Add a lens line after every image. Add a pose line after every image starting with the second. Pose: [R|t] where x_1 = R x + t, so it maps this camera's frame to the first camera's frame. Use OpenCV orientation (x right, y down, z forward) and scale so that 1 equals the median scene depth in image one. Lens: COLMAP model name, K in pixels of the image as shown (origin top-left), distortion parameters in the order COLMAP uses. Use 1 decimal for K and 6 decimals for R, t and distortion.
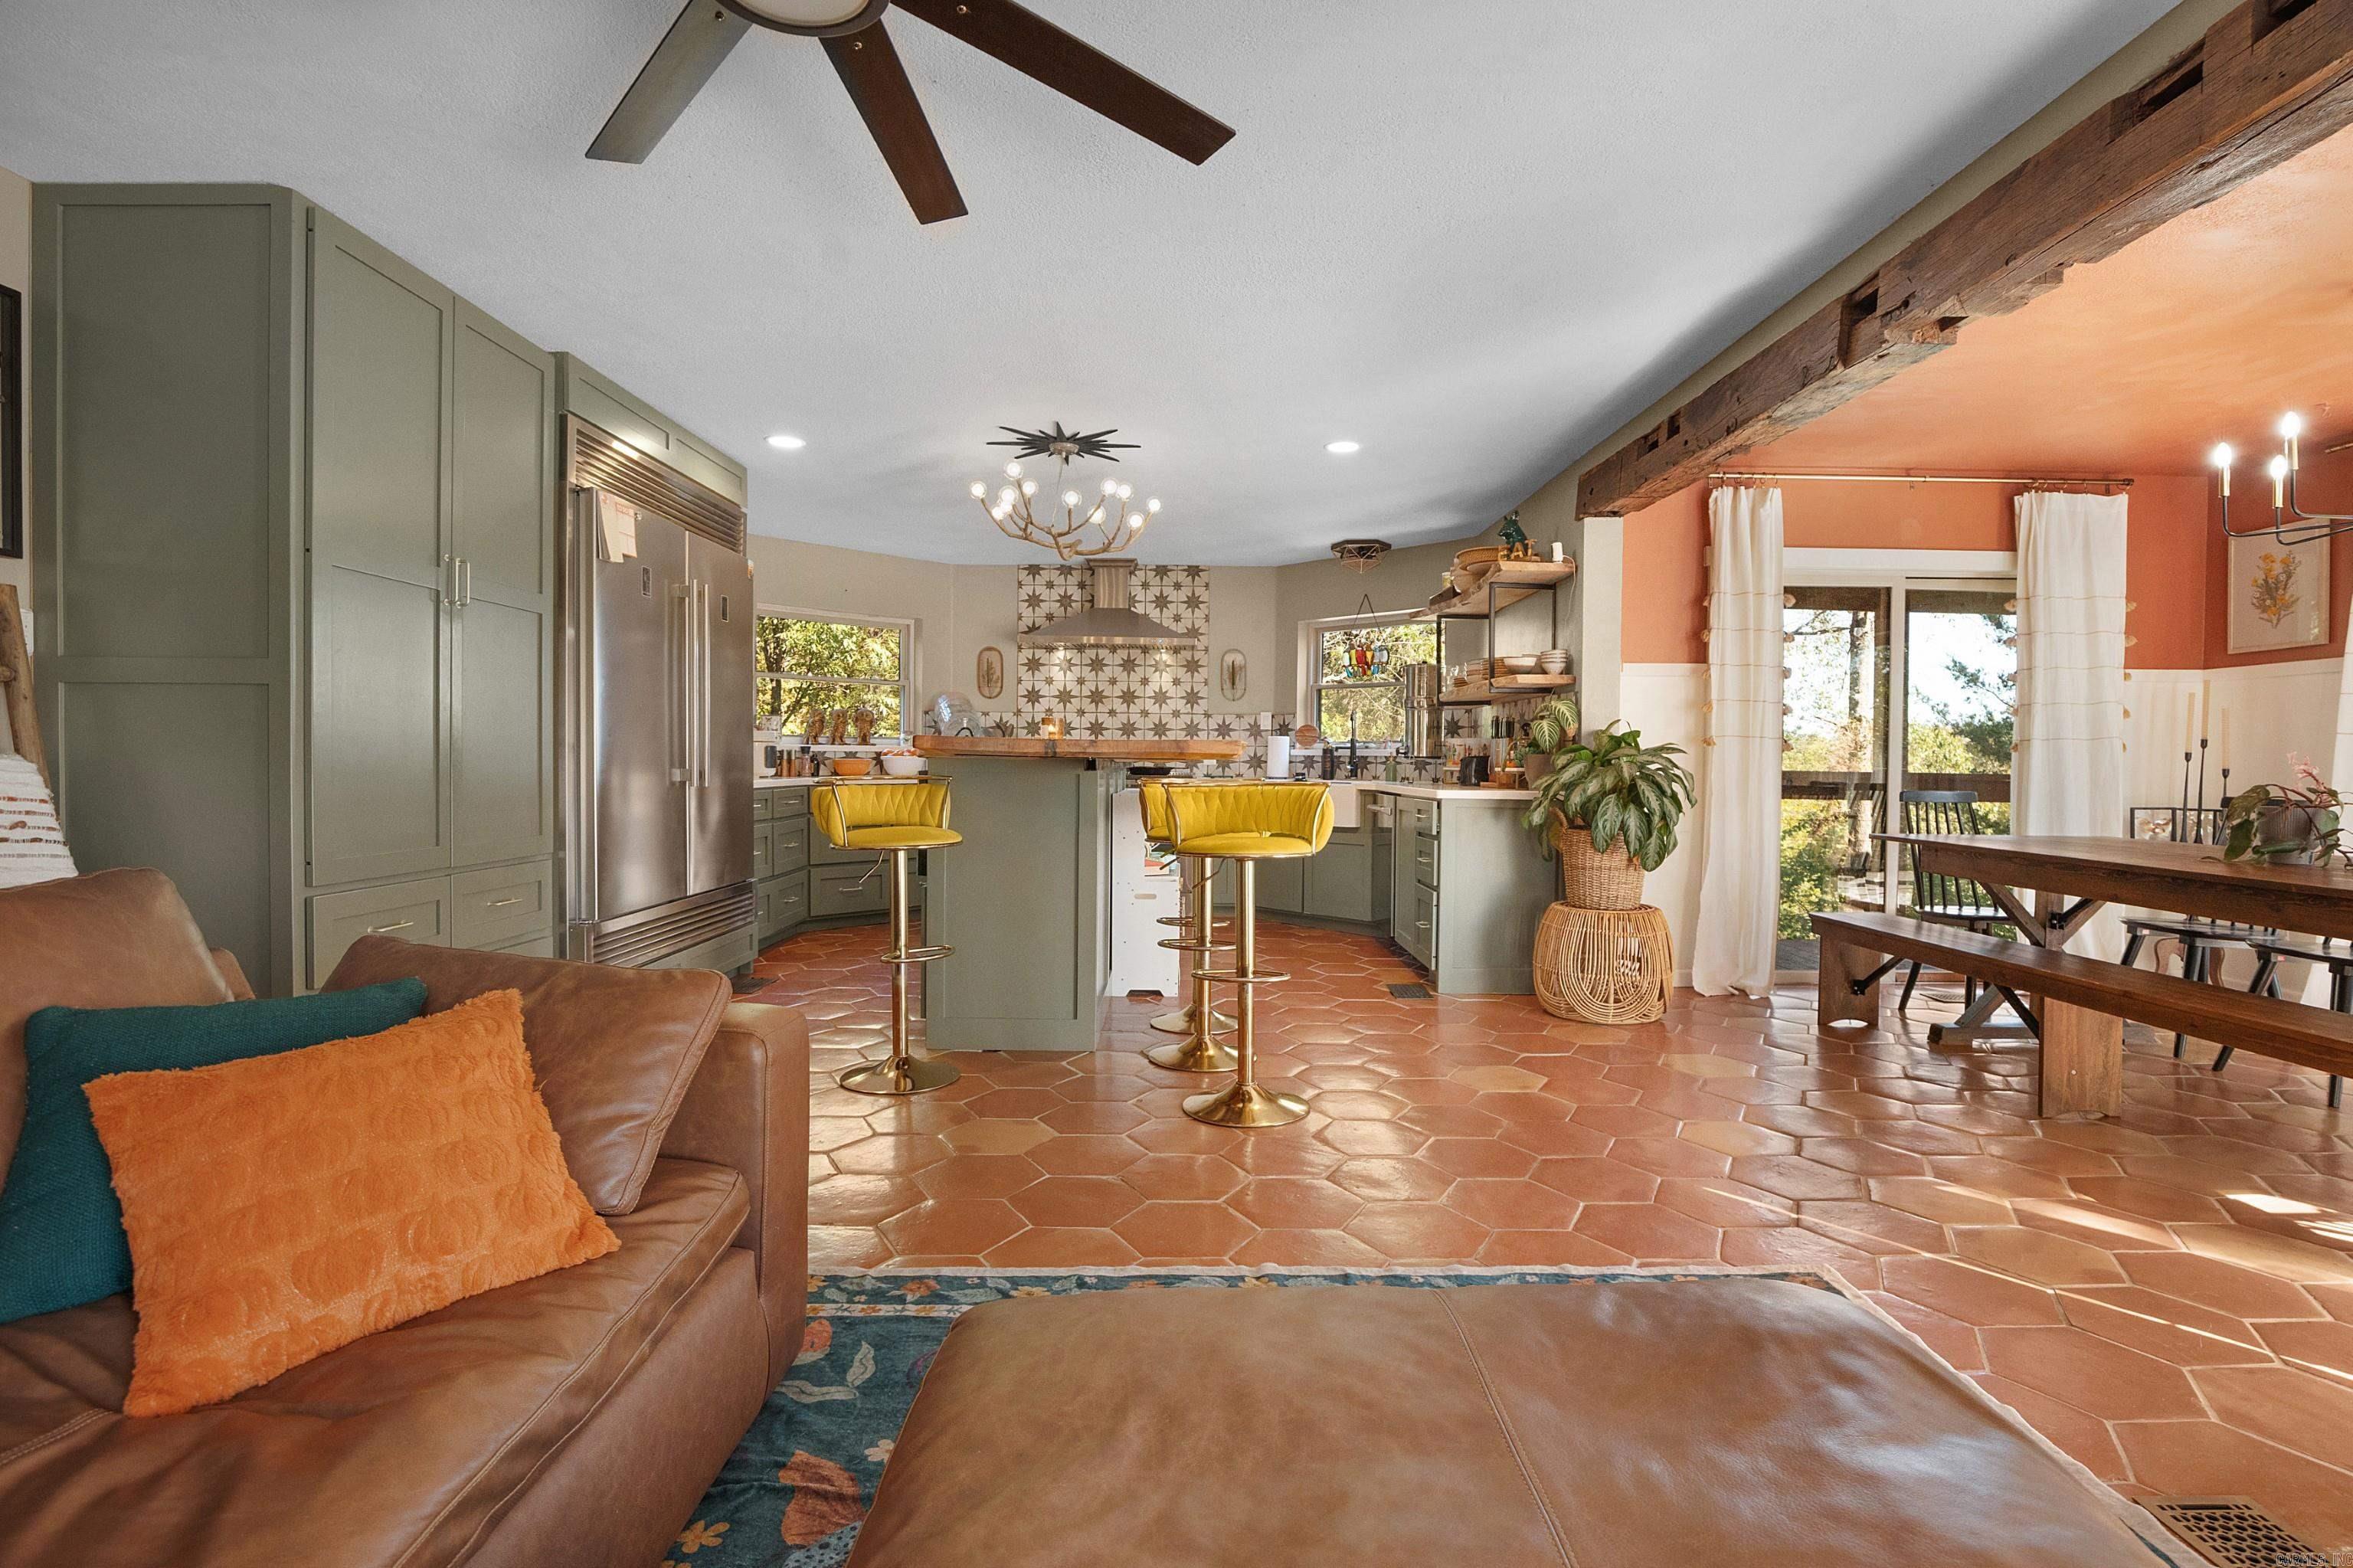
lens RADIAL K [[1128.0, 0, 1188.1], [0, 1128.0, 797.2], [0, 0, 1]] dist [-0.026425, 0.001484]
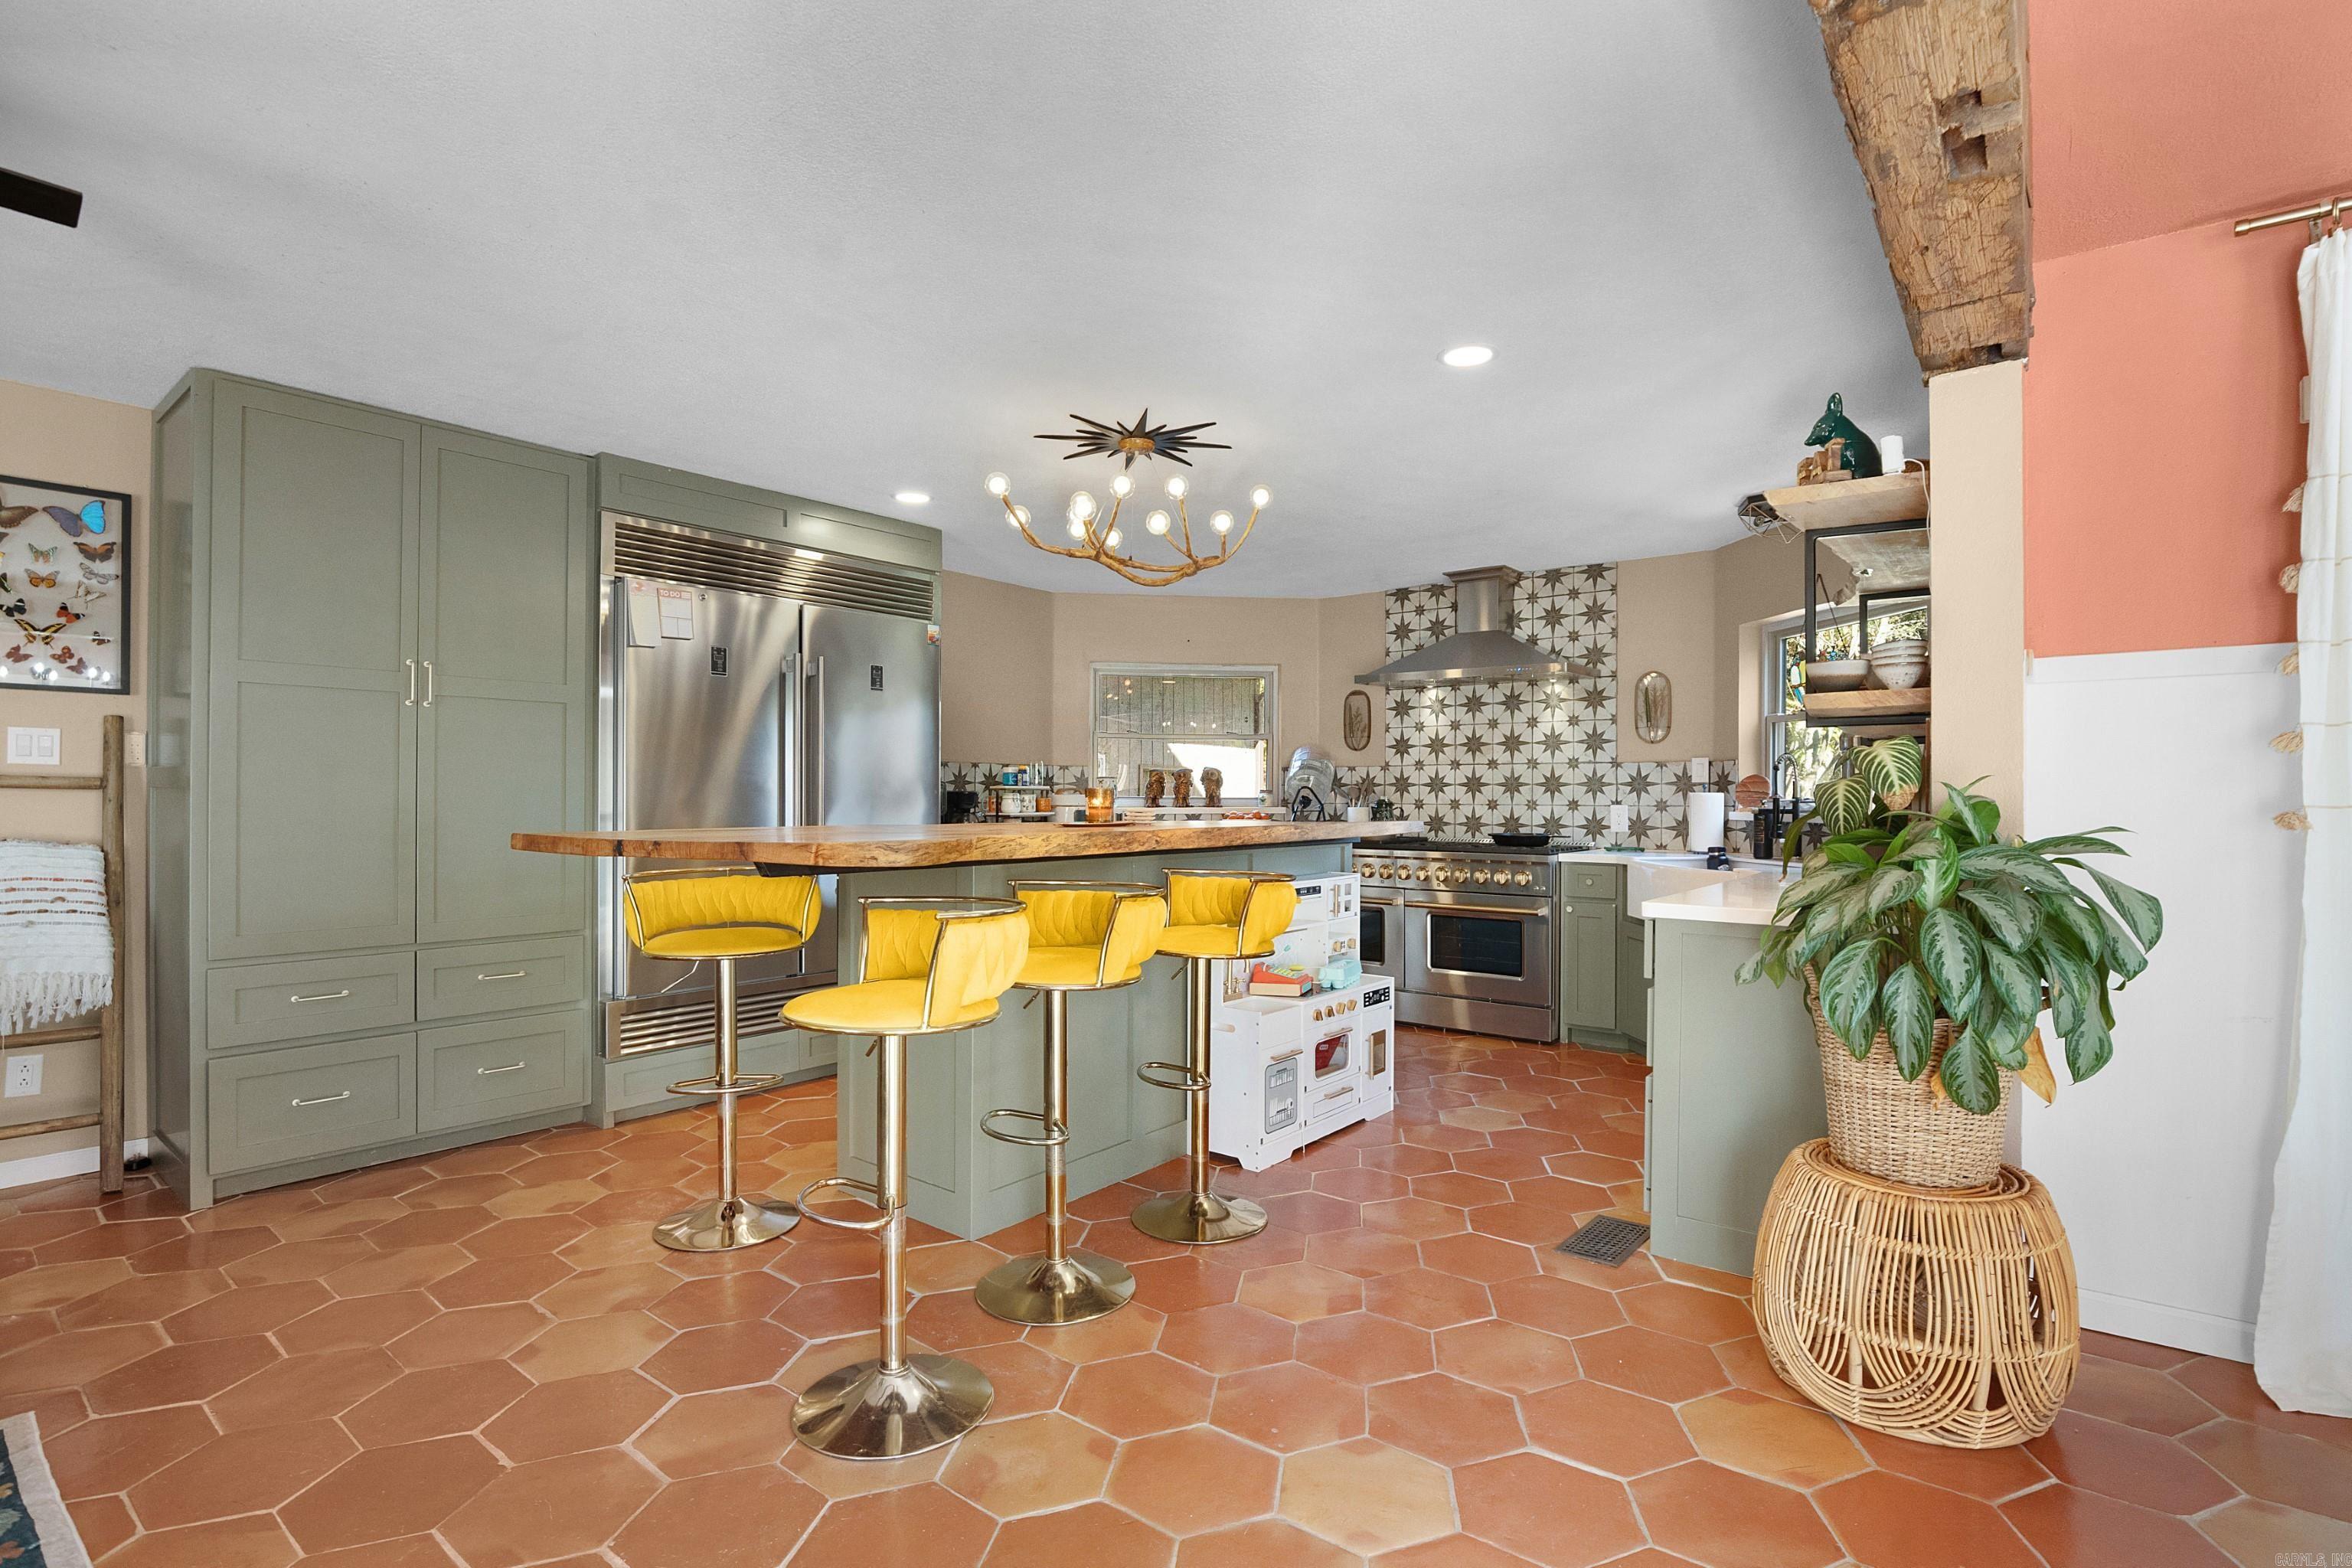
lens RADIAL K [[1127.4, 0, 1187.6], [0, 1127.4, 797.2], [0, 0, 1]] dist [-0.026425, 0.001484]
pose [[0.784593, -0.007394, -0.619967, 0.252472], [-0.014223, 0.999451, -0.029920, -0.025347], [0.619847, 0.032293, 0.784058, 0.255713]]
